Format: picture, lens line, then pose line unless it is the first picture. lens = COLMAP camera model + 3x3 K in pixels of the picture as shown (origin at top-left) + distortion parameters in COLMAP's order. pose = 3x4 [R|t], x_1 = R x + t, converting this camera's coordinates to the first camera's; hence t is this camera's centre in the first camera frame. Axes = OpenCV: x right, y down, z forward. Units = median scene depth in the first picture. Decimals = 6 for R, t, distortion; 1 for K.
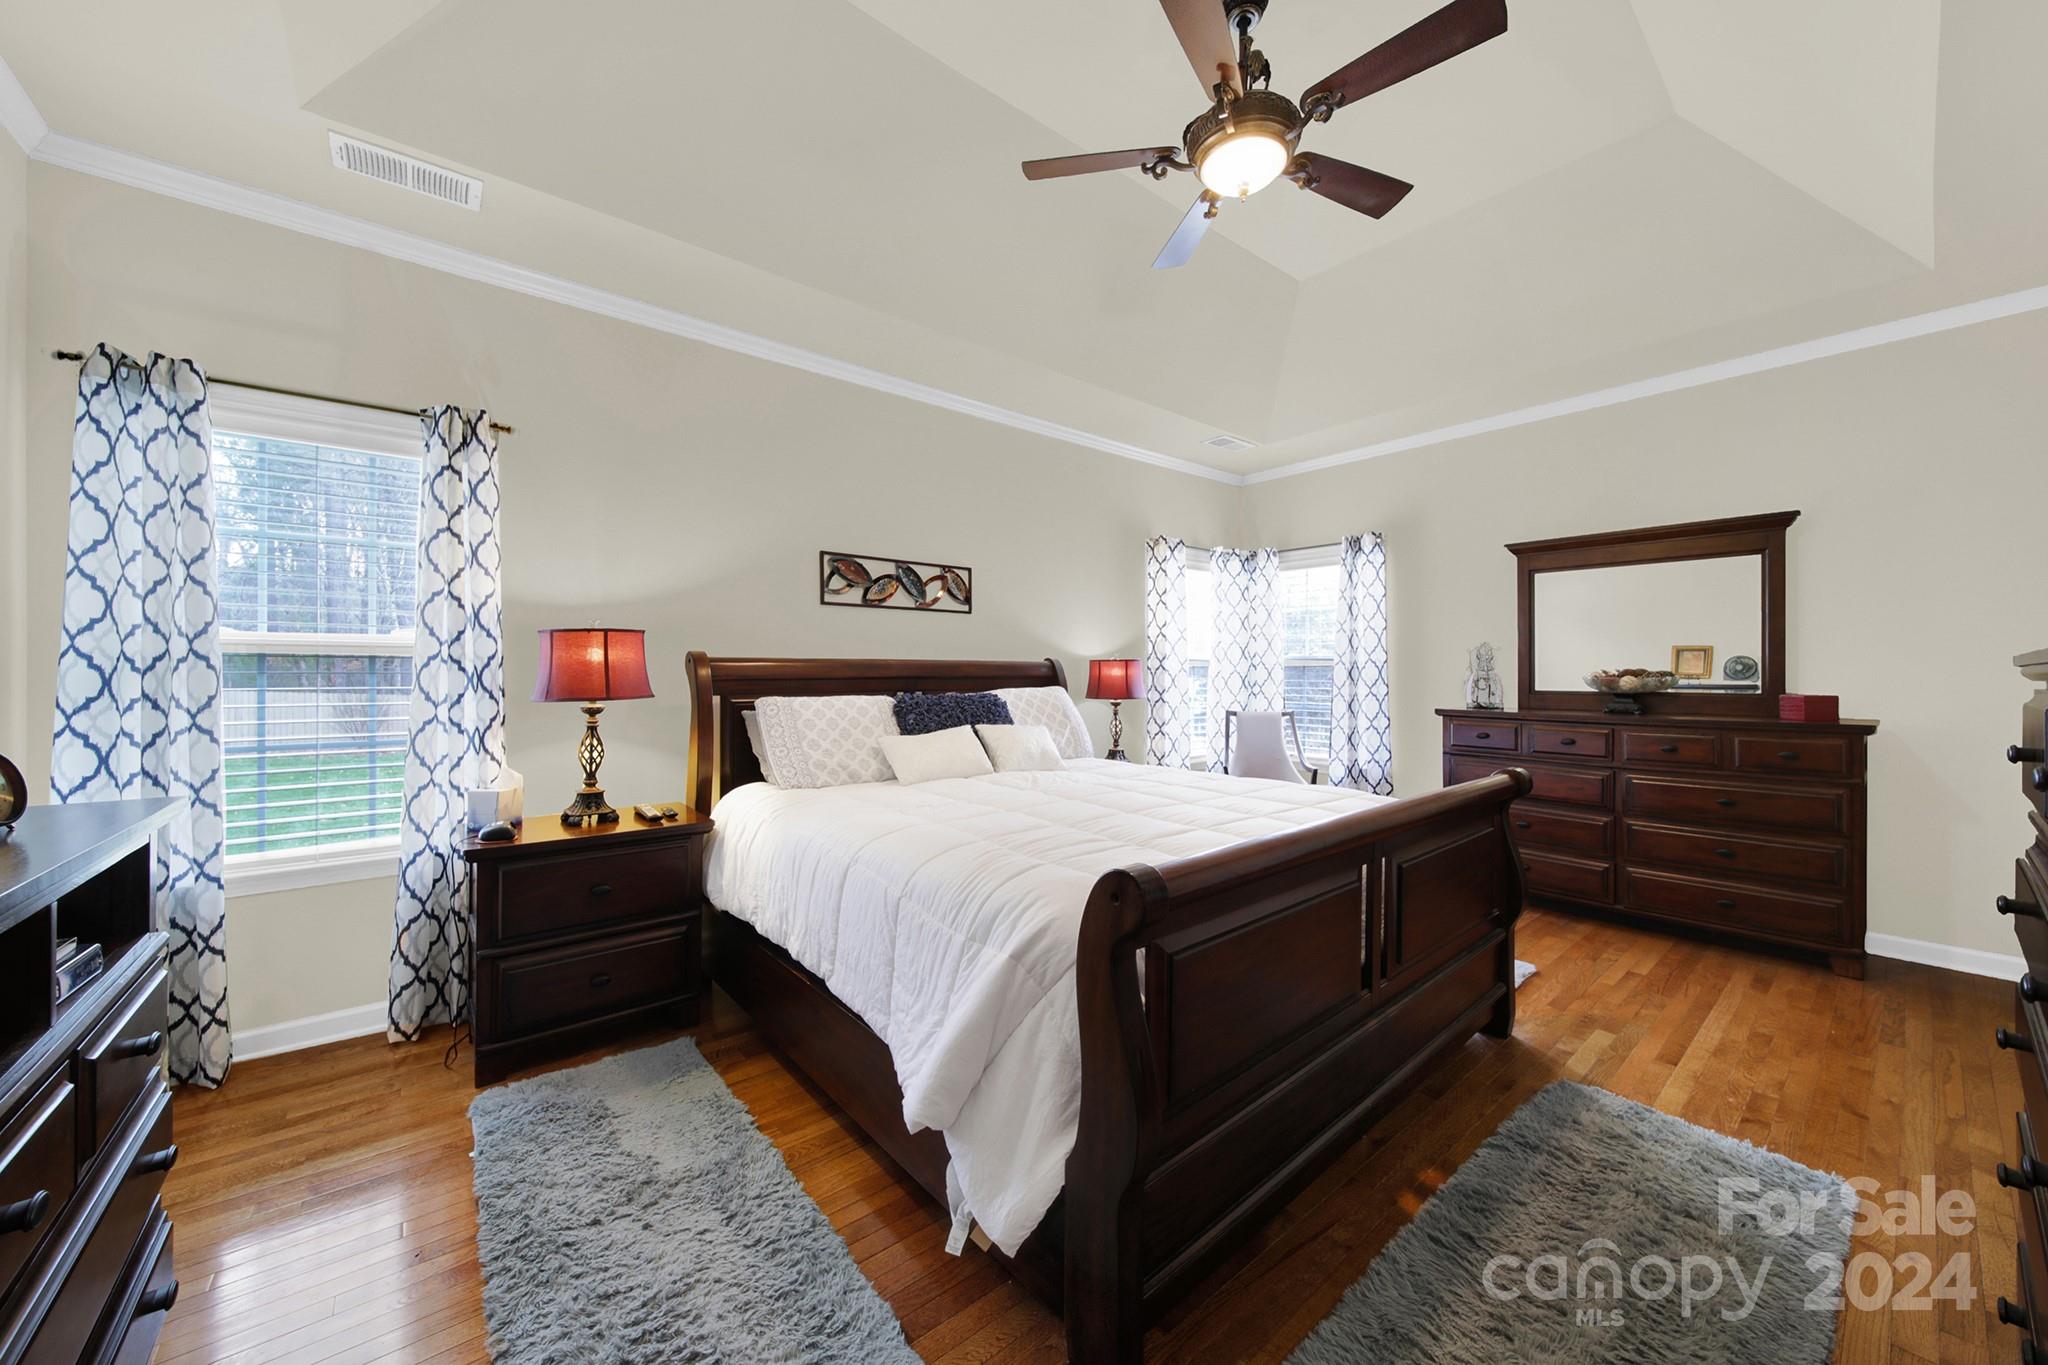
lens RADIAL K [[739.1, 0, 1019.3], [0, 739.1, 668.0], [0, 0, 1]] dist [0.000605, -0.000774]
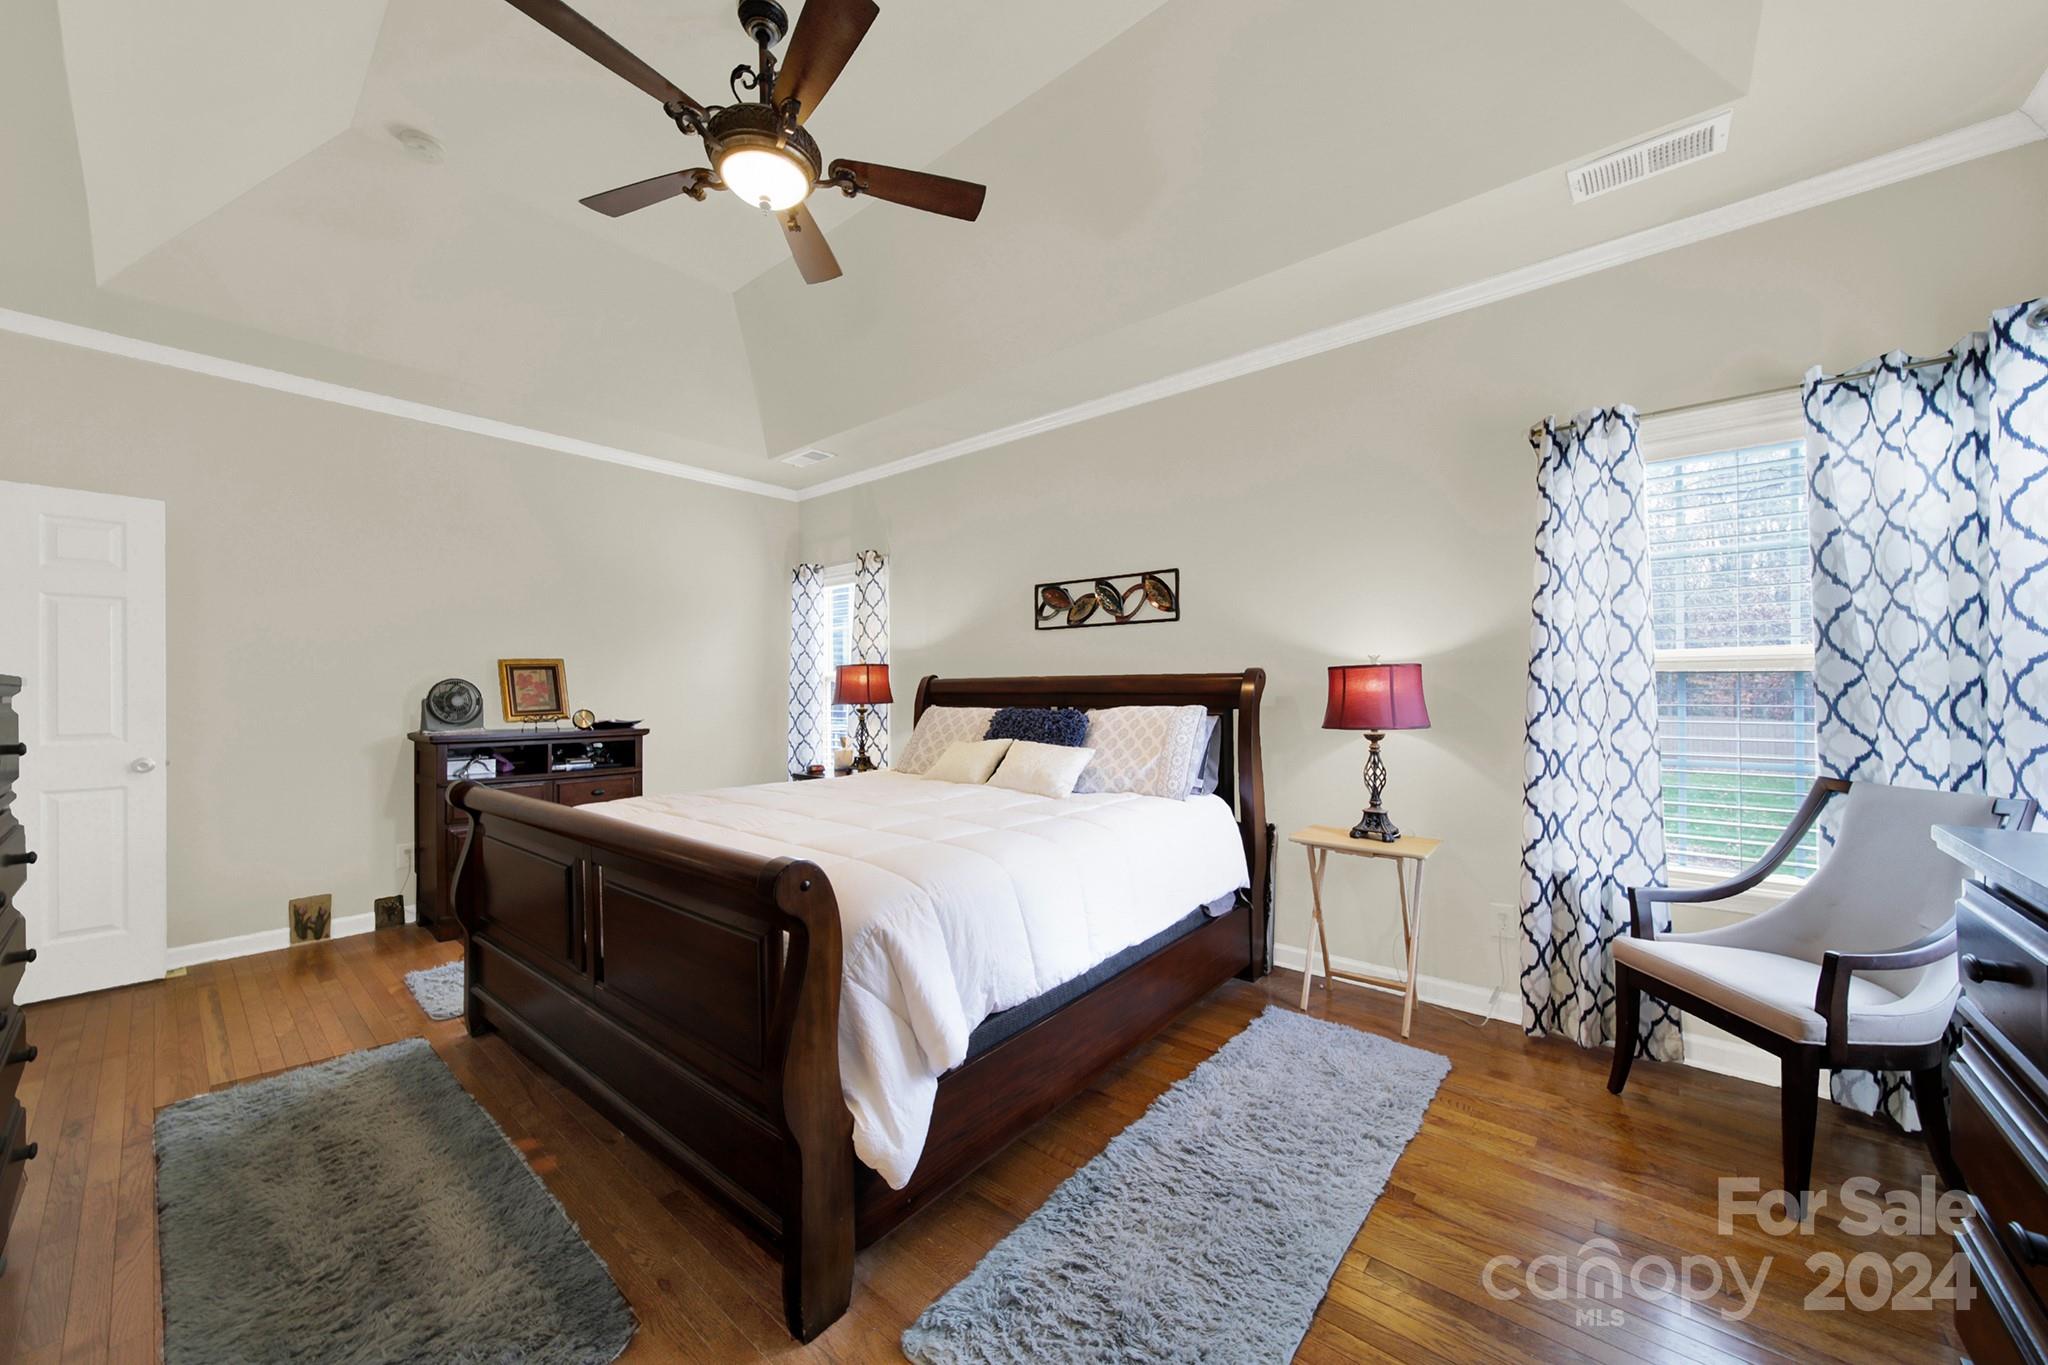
lens RADIAL K [[739.1, 0, 1020.8], [0, 739.1, 694.1], [0, 0, 1]] dist [0.000605, -0.000774]
pose [[0.185217, -0.007662, -0.982668, 0.823844], [-0.001996, 0.999965, -0.008173, 0.022886], [0.982696, 0.003476, 0.185196, 0.709687]]
